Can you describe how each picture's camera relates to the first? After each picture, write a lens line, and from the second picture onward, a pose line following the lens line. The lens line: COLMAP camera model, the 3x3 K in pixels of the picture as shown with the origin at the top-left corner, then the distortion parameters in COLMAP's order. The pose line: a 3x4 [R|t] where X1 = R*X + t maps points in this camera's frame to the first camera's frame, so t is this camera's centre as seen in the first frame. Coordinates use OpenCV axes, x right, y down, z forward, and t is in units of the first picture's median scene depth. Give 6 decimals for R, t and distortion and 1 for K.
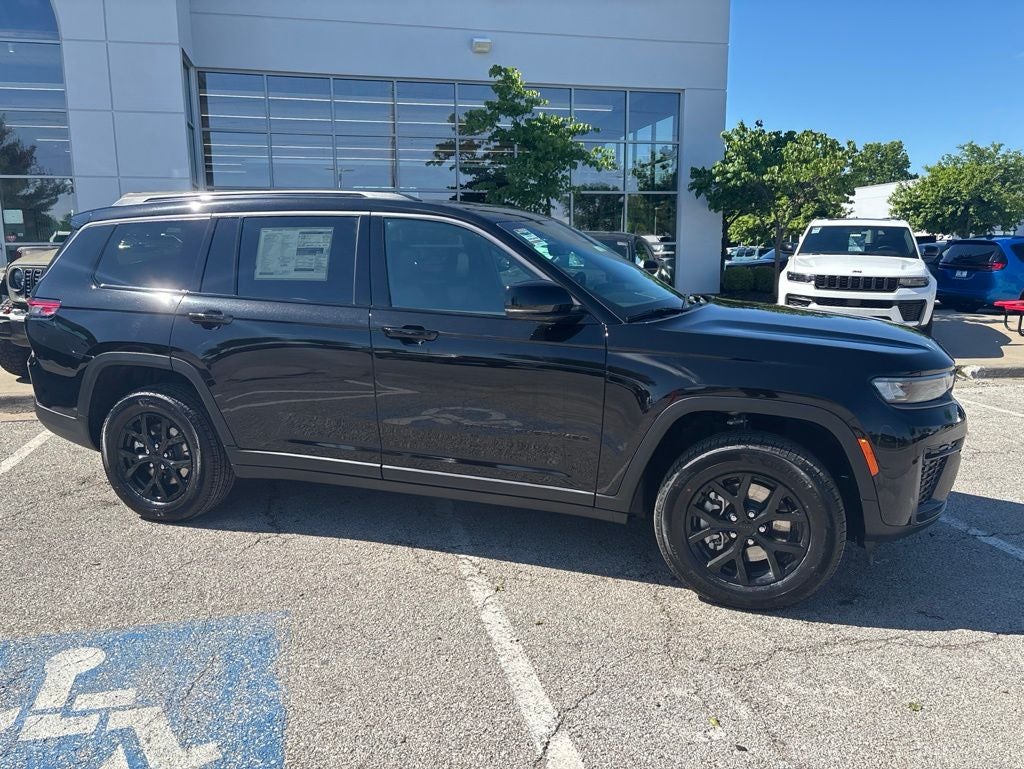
lens RADIAL K [[779.8, 0, 507.5], [0, 779.8, 386.0], [0, 0, 1]] dist [0.046372, -0.053344]
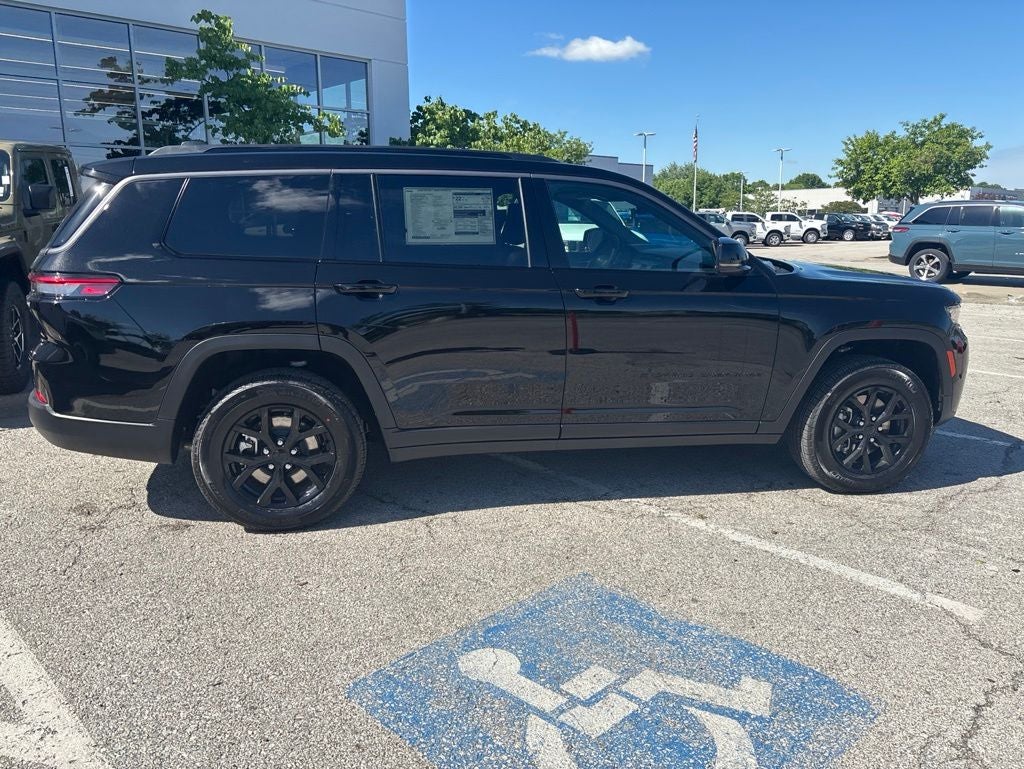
lens RADIAL K [[773.7, 0, 509.8], [0, 773.7, 382.0], [0, 0, 1]] dist [0.055720, -0.068489]
pose [[0.857096, -0.102336, 0.504890, -0.695409], [0.086160, 0.994742, 0.055360, -0.016034], [-0.507900, -0.003947, 0.861407, 0.159875]]
